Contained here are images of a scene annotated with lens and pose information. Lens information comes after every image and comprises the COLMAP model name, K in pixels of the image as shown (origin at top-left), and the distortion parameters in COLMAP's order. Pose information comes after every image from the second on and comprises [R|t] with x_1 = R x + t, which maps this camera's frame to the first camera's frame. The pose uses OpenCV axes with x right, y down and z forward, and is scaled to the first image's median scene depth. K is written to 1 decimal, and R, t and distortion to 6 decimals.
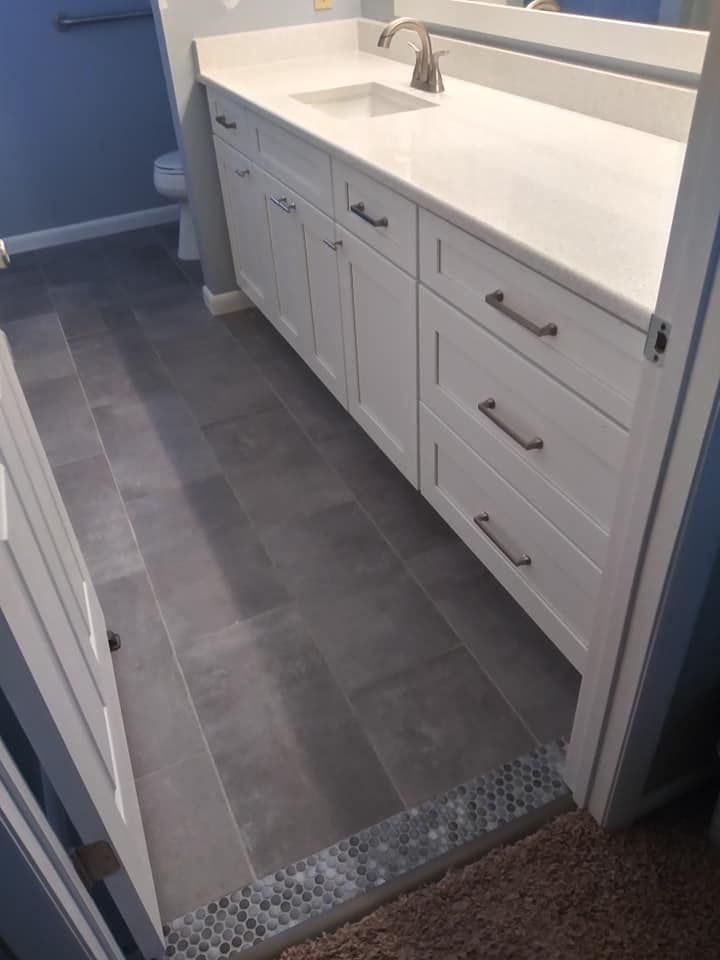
lens RADIAL K [[715.9, 0, 360.0], [0, 715.9, 480.0], [0, 0, 1]] dist [0.116822, -0.100446]
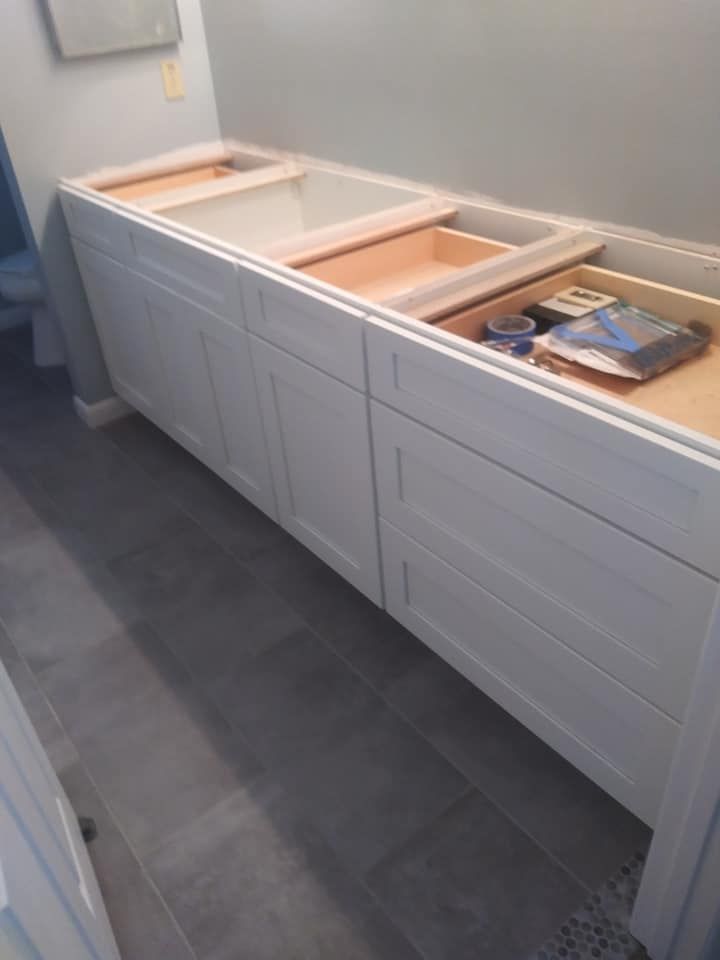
lens RADIAL K [[744.1, 0, 360.0], [0, 744.1, 480.0], [0, 0, 1]] dist [0.008362, -0.000265]
pose [[0.974656, -0.141592, 0.173198, -0.095195], [0.155543, 0.985363, -0.069756, -0.094616], [-0.160786, 0.094927, 0.982414, 0.079967]]
